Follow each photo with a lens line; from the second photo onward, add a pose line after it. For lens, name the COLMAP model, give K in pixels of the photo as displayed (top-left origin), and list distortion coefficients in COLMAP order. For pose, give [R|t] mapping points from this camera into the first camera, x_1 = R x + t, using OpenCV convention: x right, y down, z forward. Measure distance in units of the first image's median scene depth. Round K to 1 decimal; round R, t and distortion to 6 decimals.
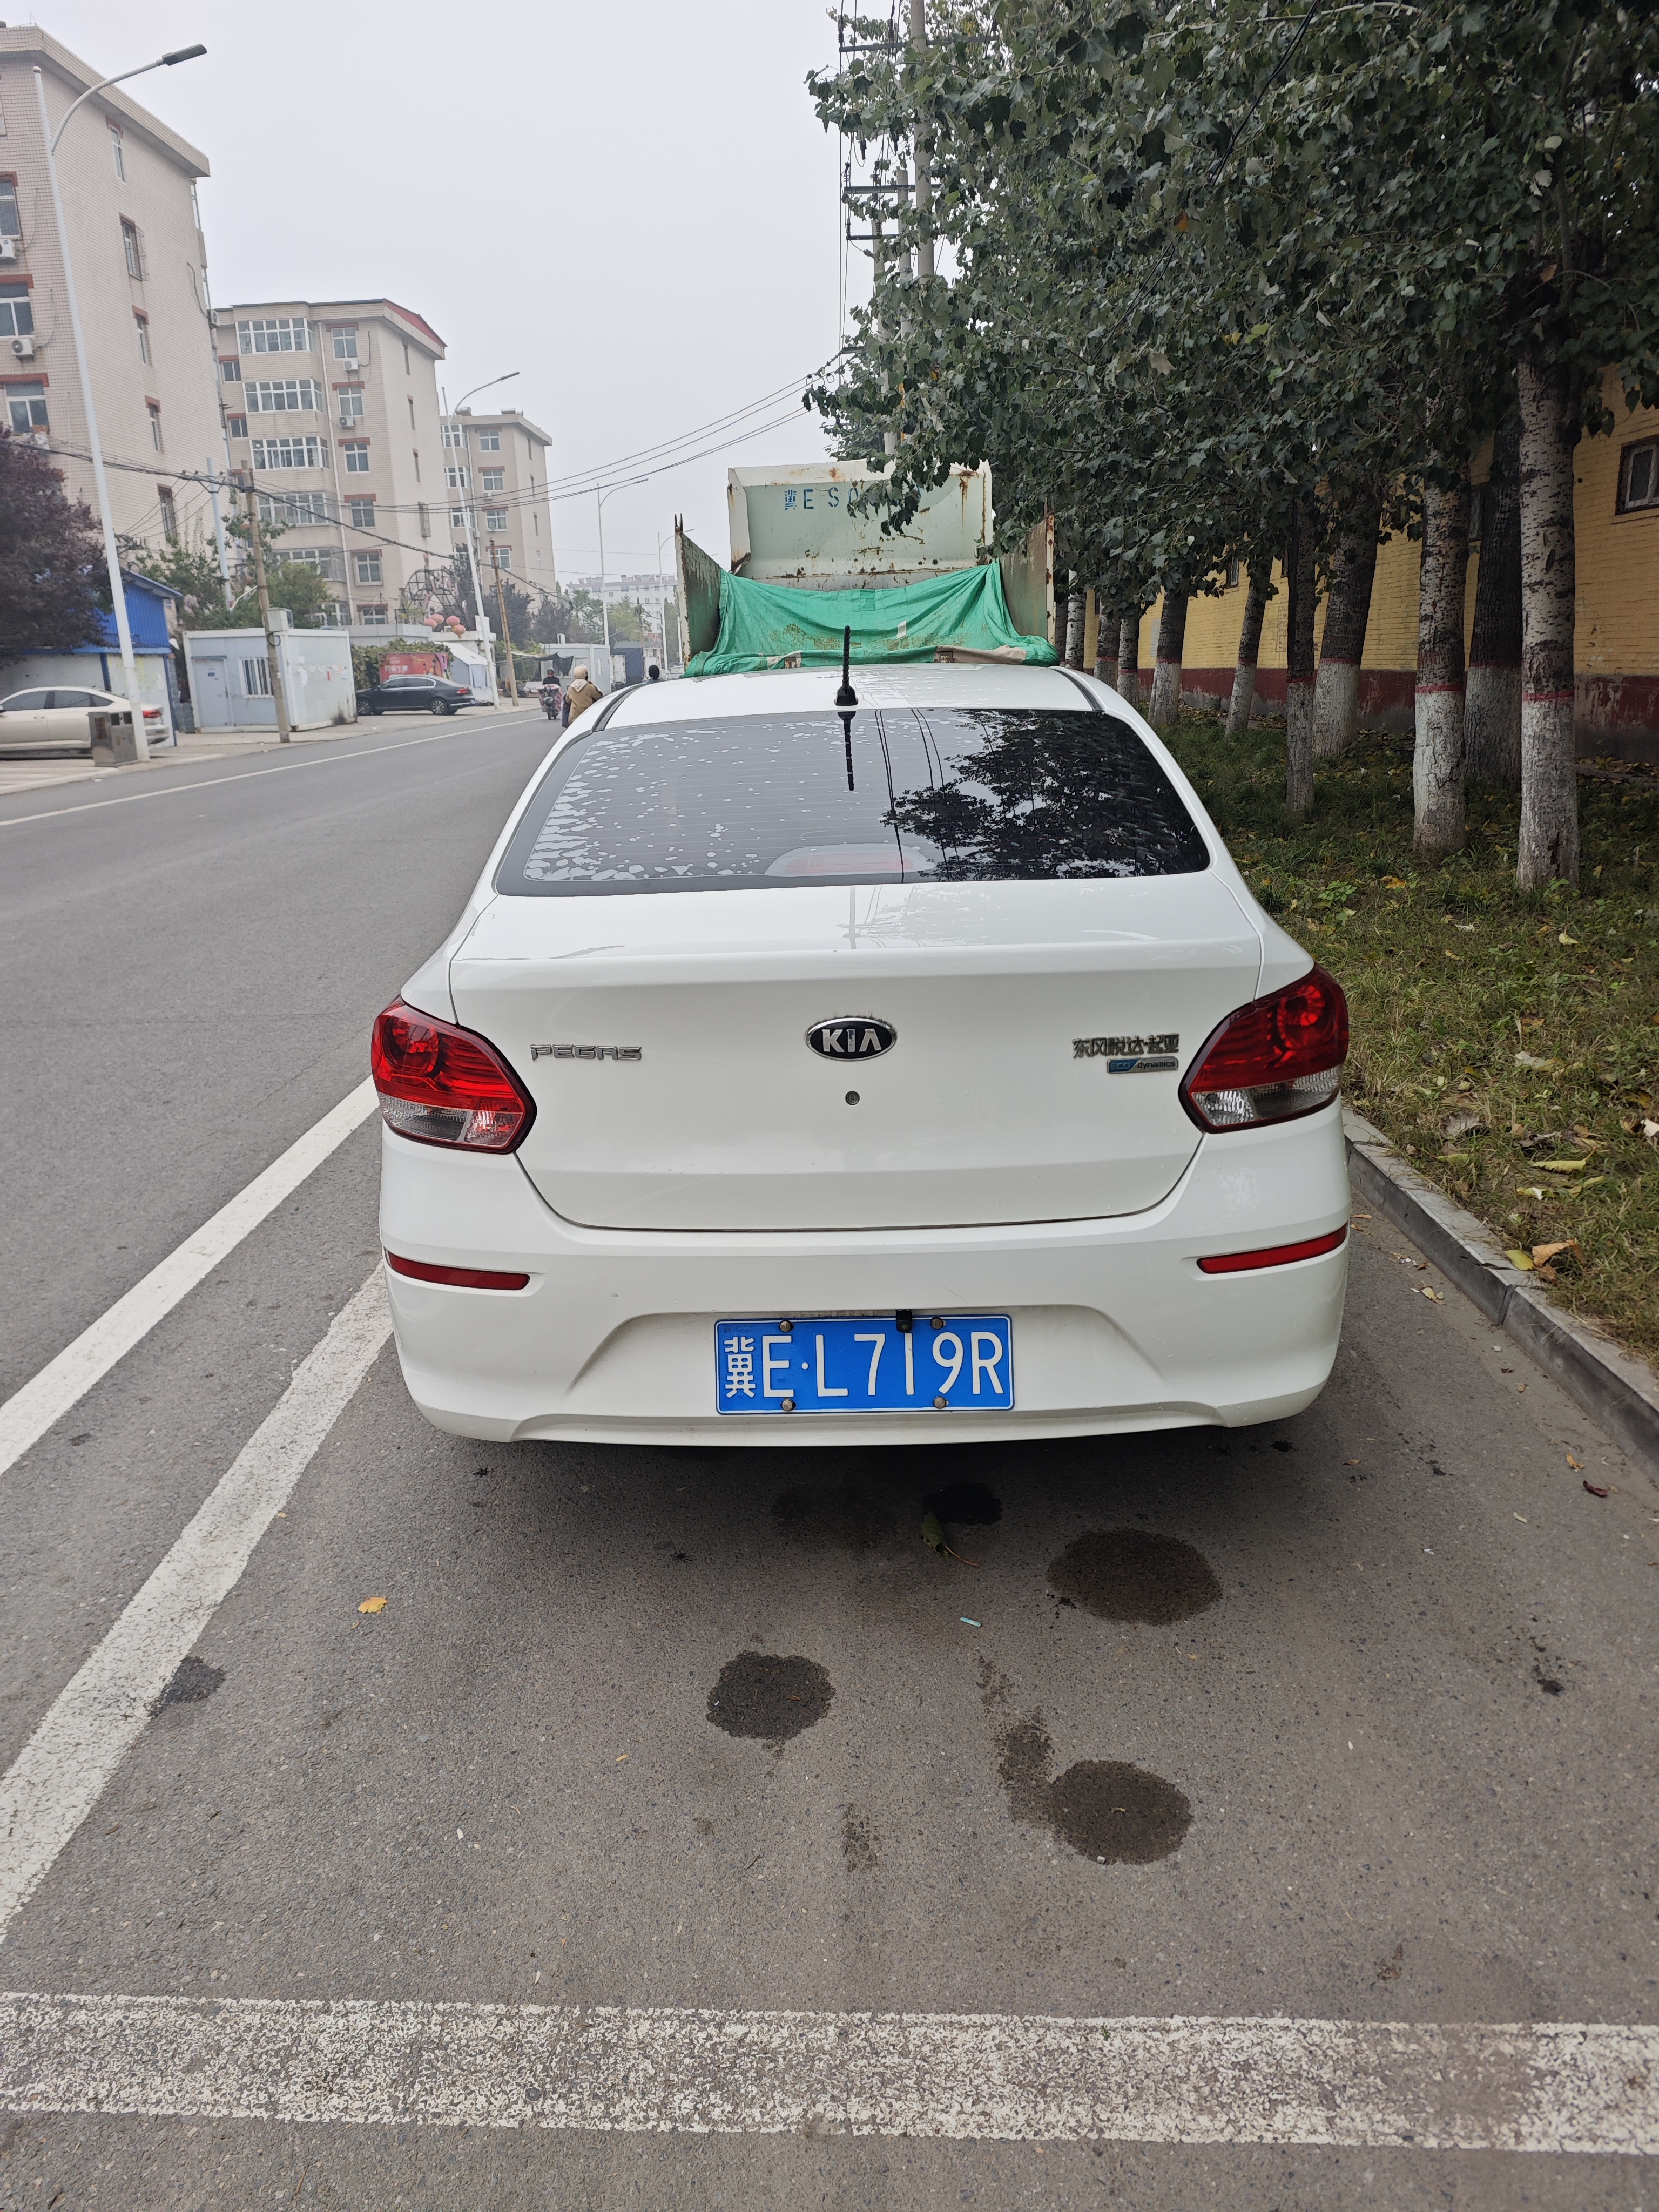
lens RADIAL K [[1530.7, 0, 820.0], [0, 1530.7, 1114.3], [0, 0, 1]] dist [0.050218, -0.077263]
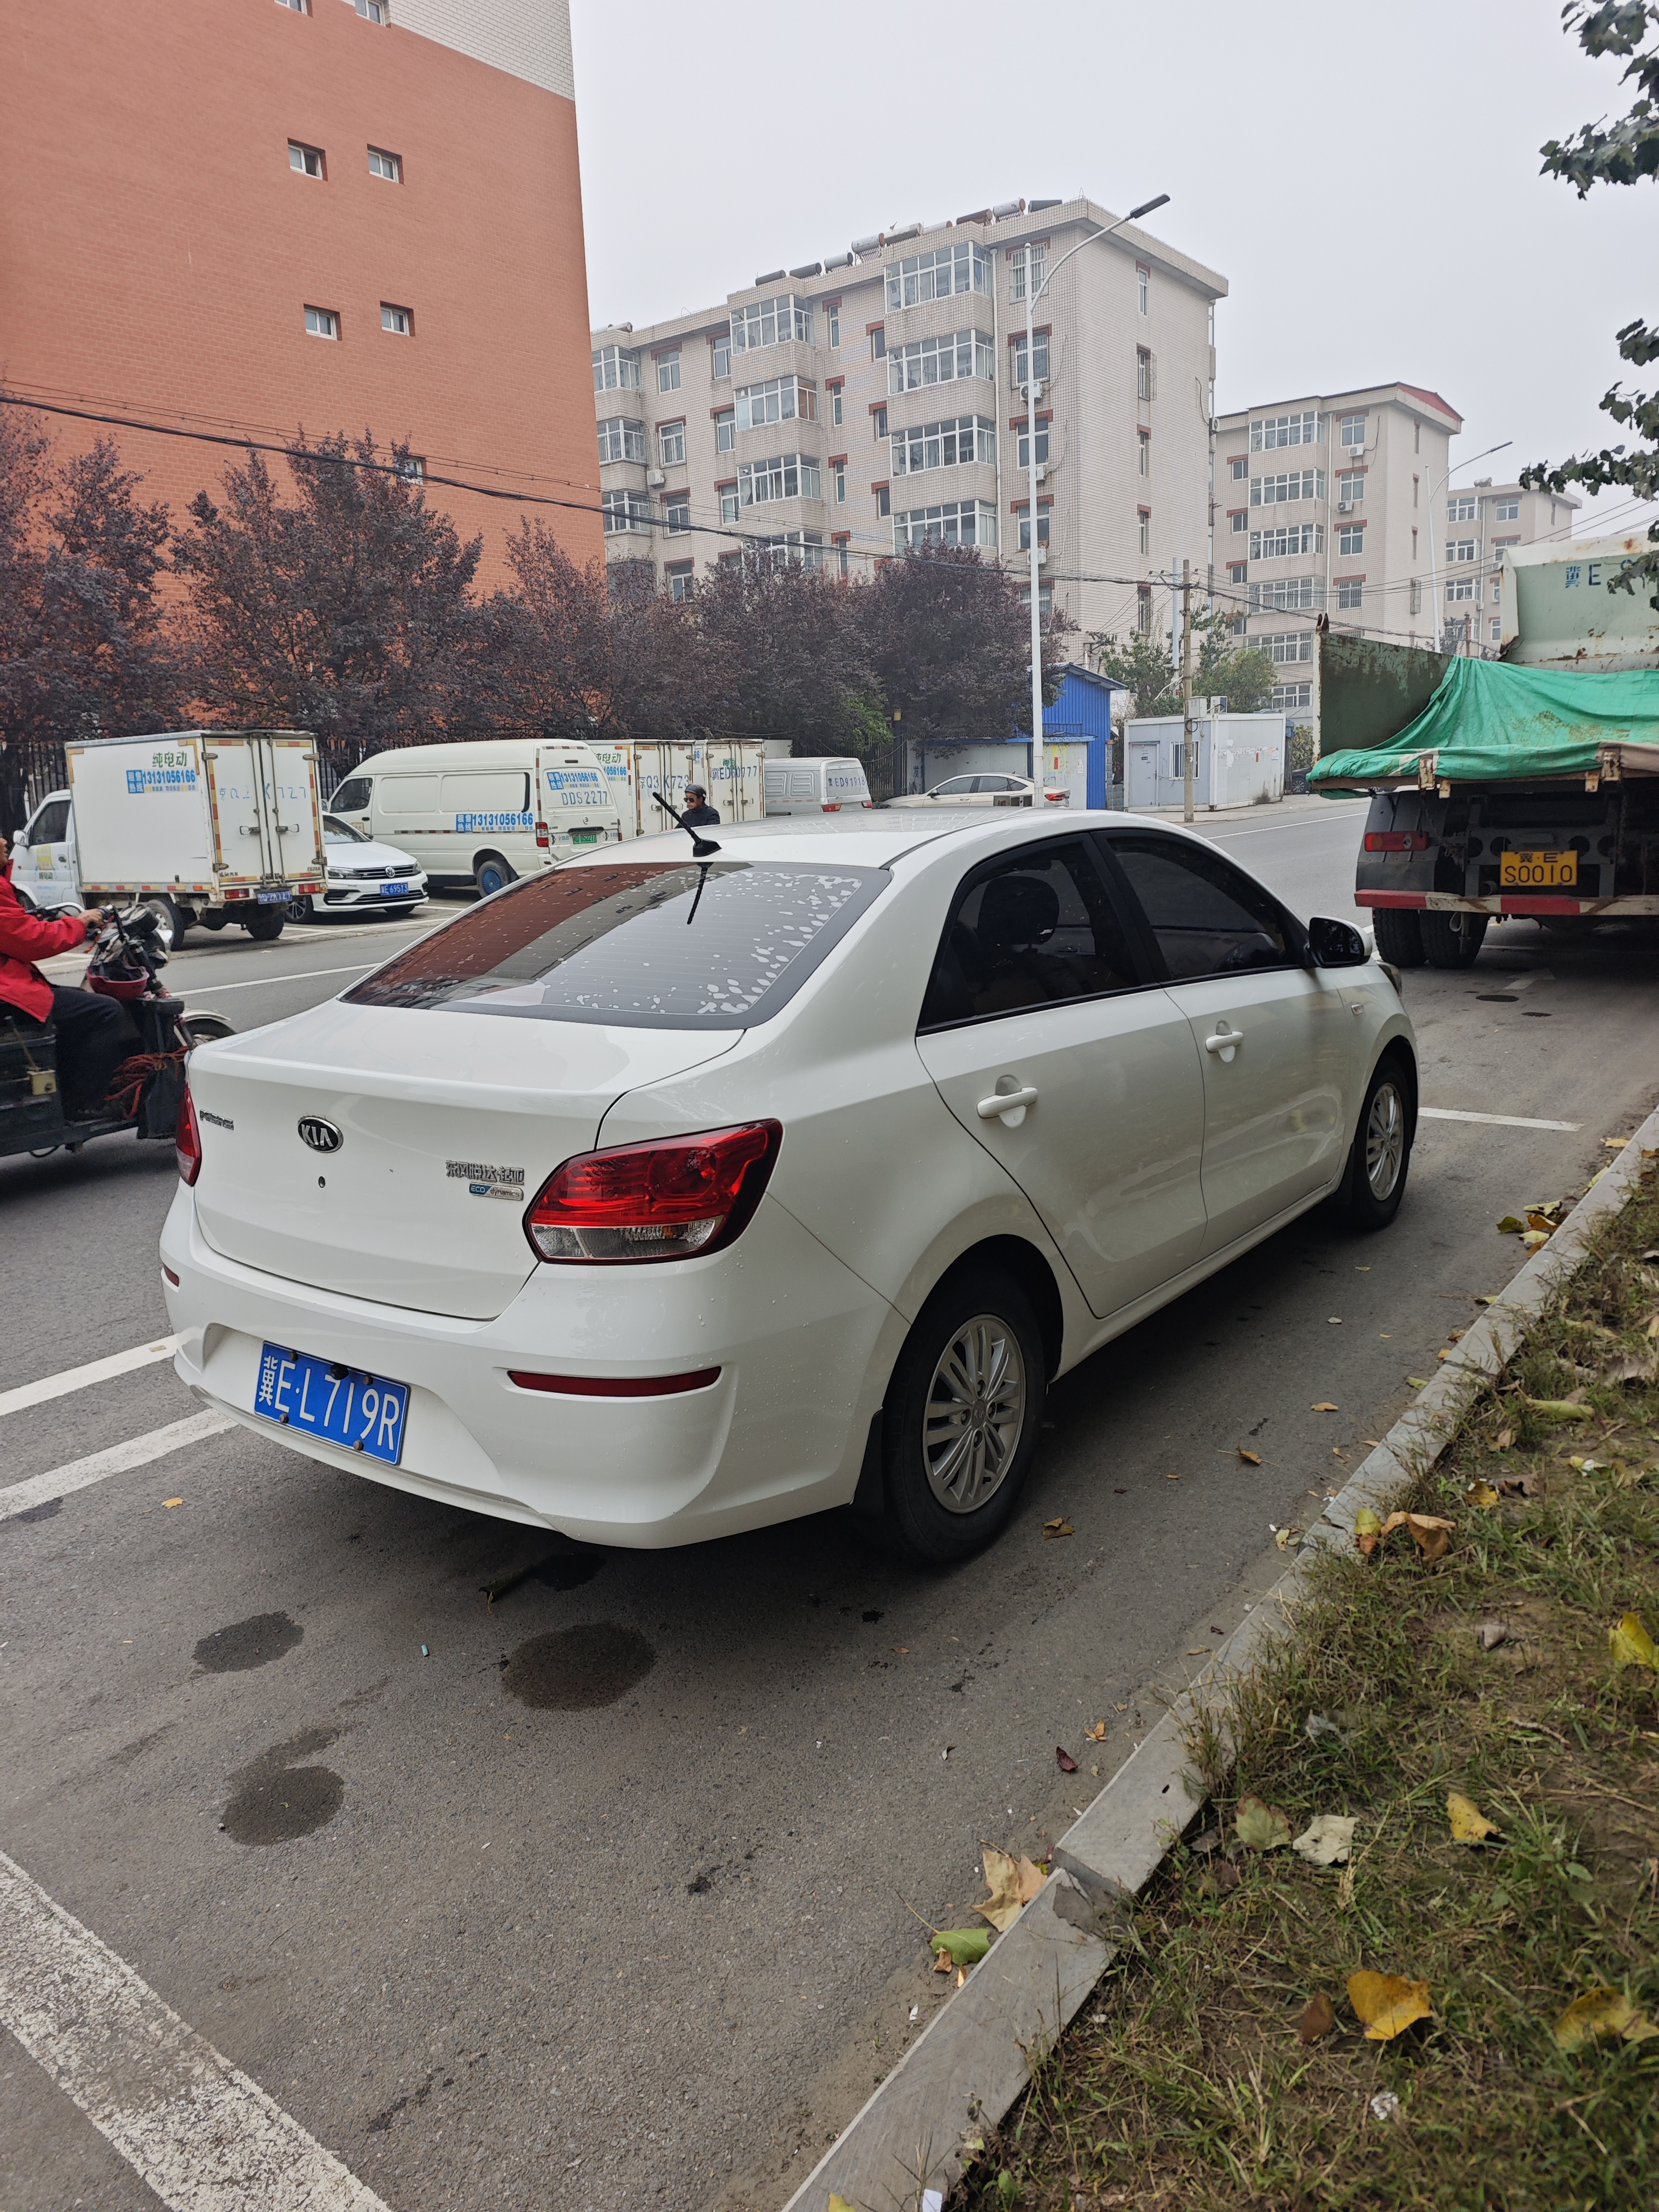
lens RADIAL K [[1530.7, 0, 820.0], [0, 1530.7, 1114.3], [0, 0, 1]] dist [0.050218, -0.077263]
pose [[0.813562, 0.124832, -0.567920, 0.176267], [-0.150459, 0.988615, 0.001766, -0.021494], [0.561675, 0.084012, 0.823082, 0.032532]]
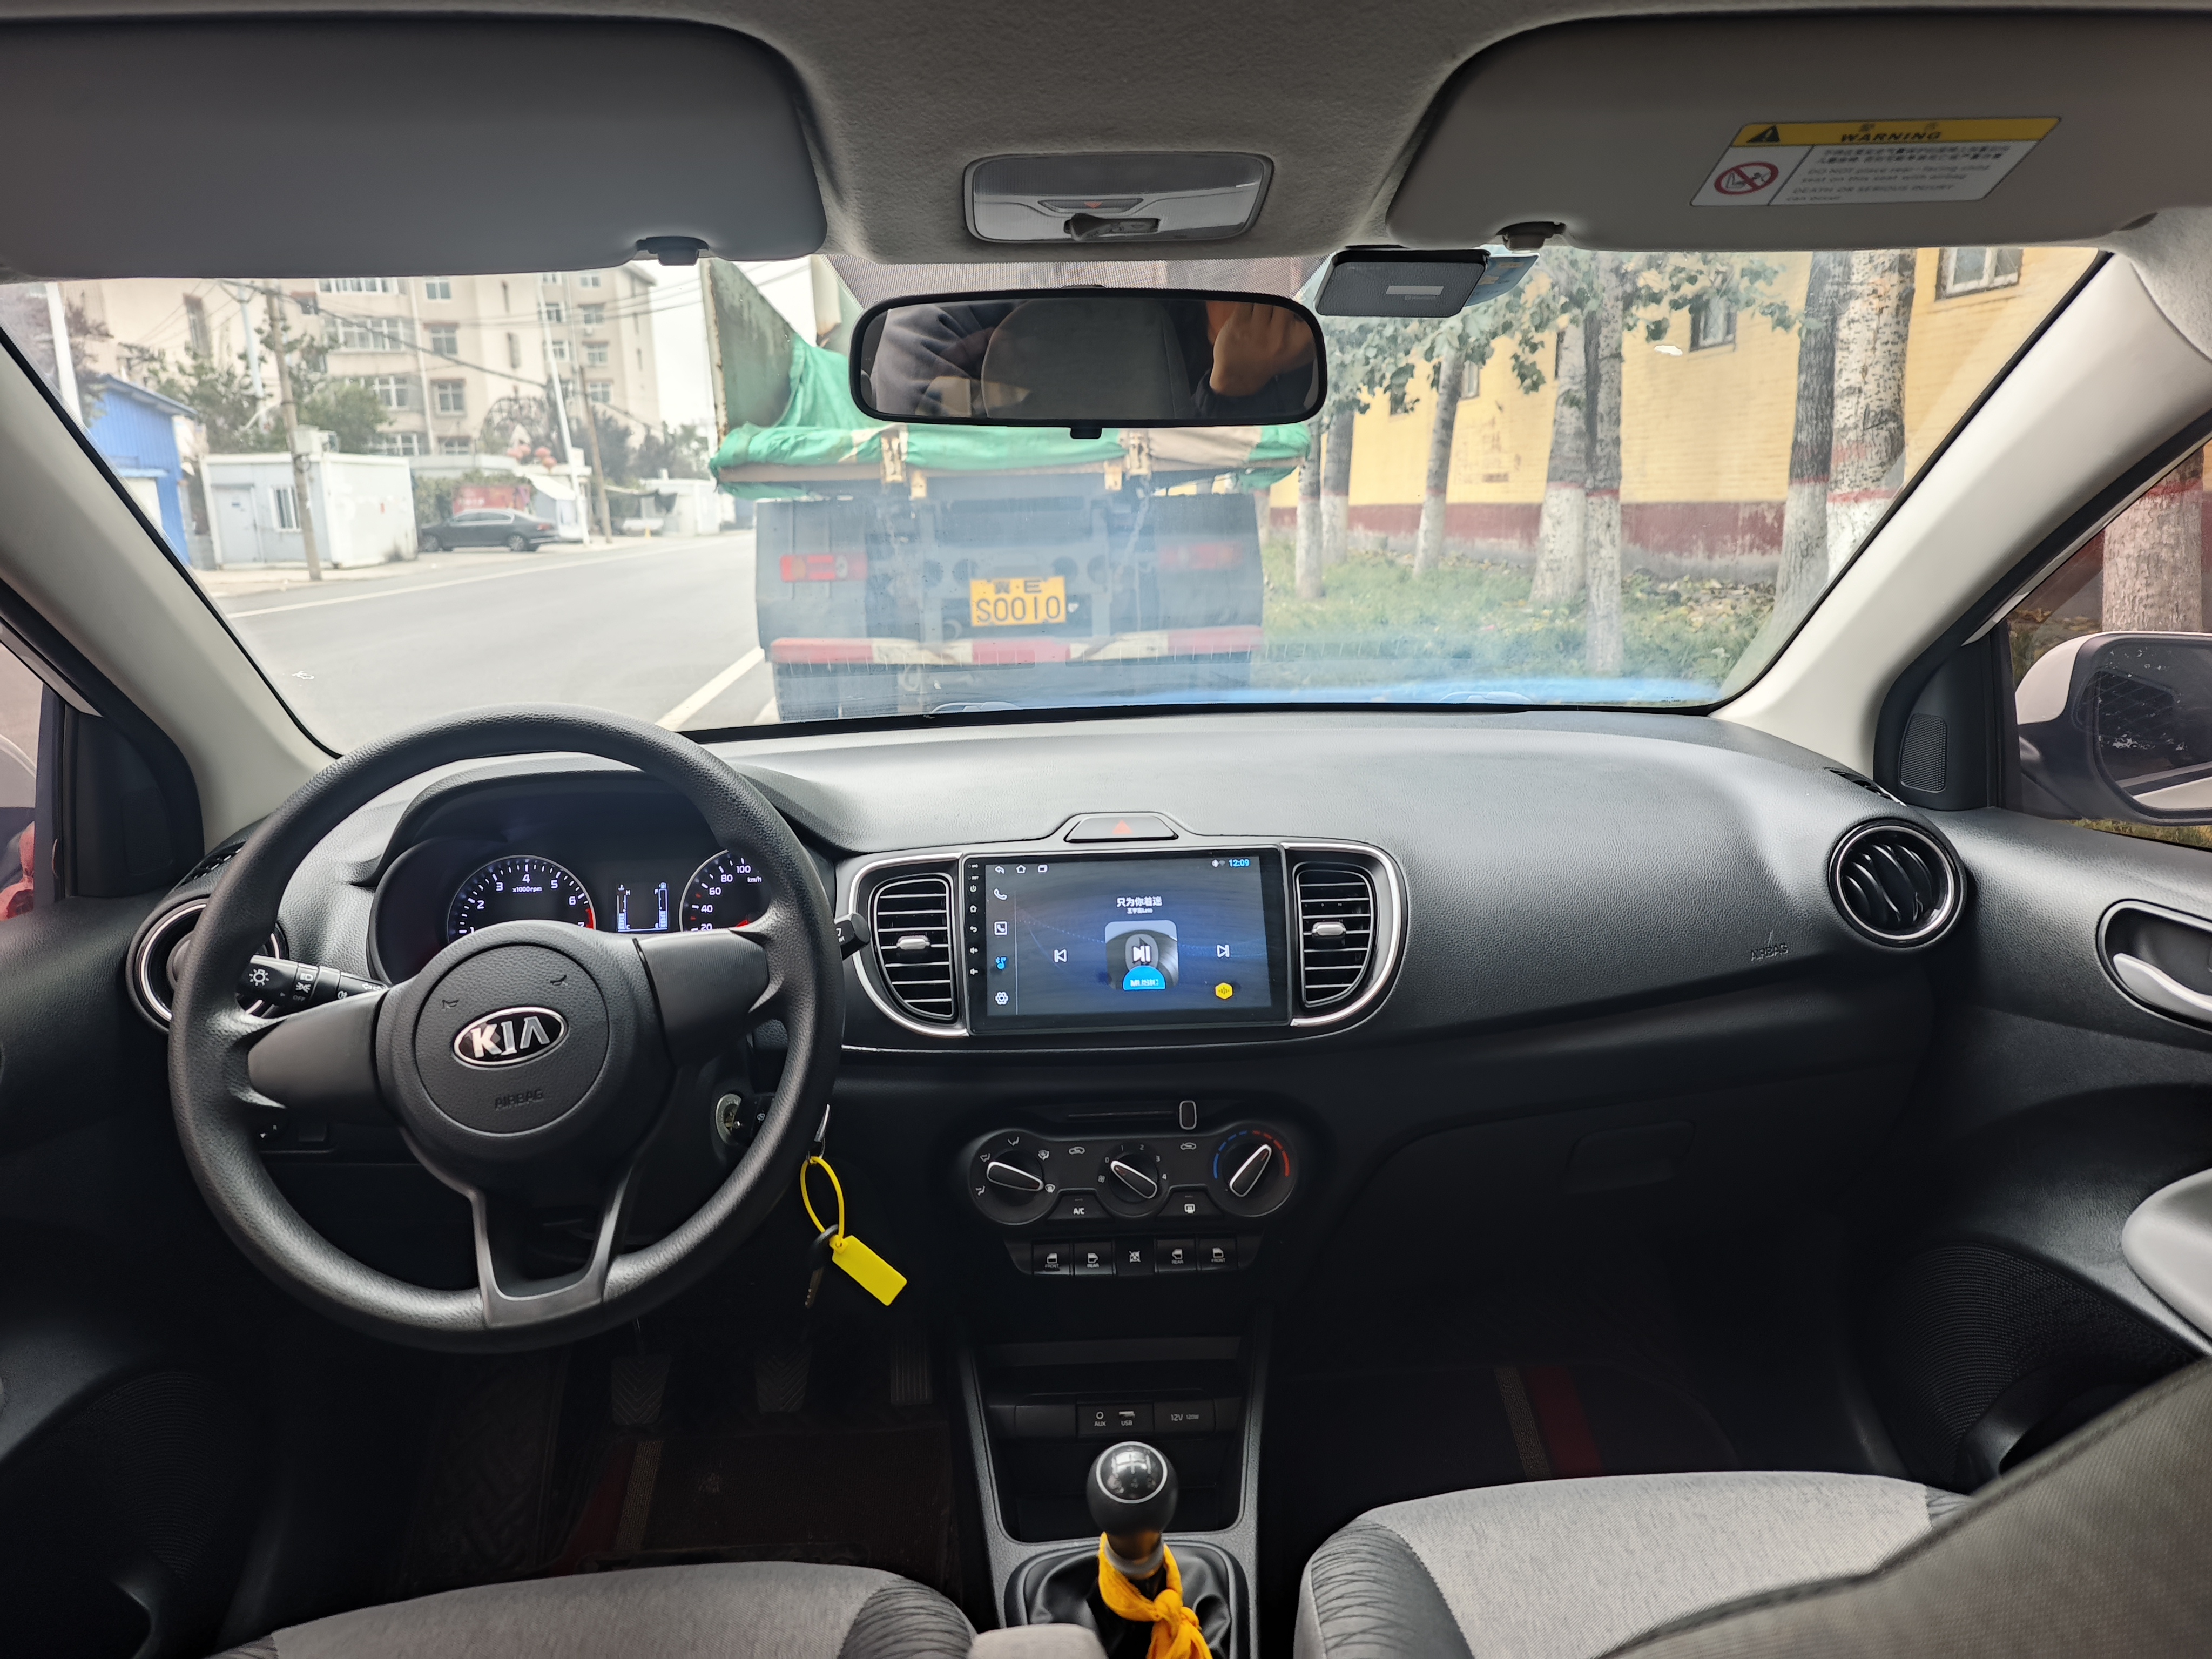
lens RADIAL K [[1537.5, 0, 1127.5], [0, 1537.5, 830.4], [0, 0, 1]] dist [0.009343, 0.025594]
pose [[0.993357, -0.013612, 0.114264, 0.002879], [0.022810, 0.996567, -0.079584, -0.063180], [-0.112789, 0.081661, 0.990258, 0.284158]]
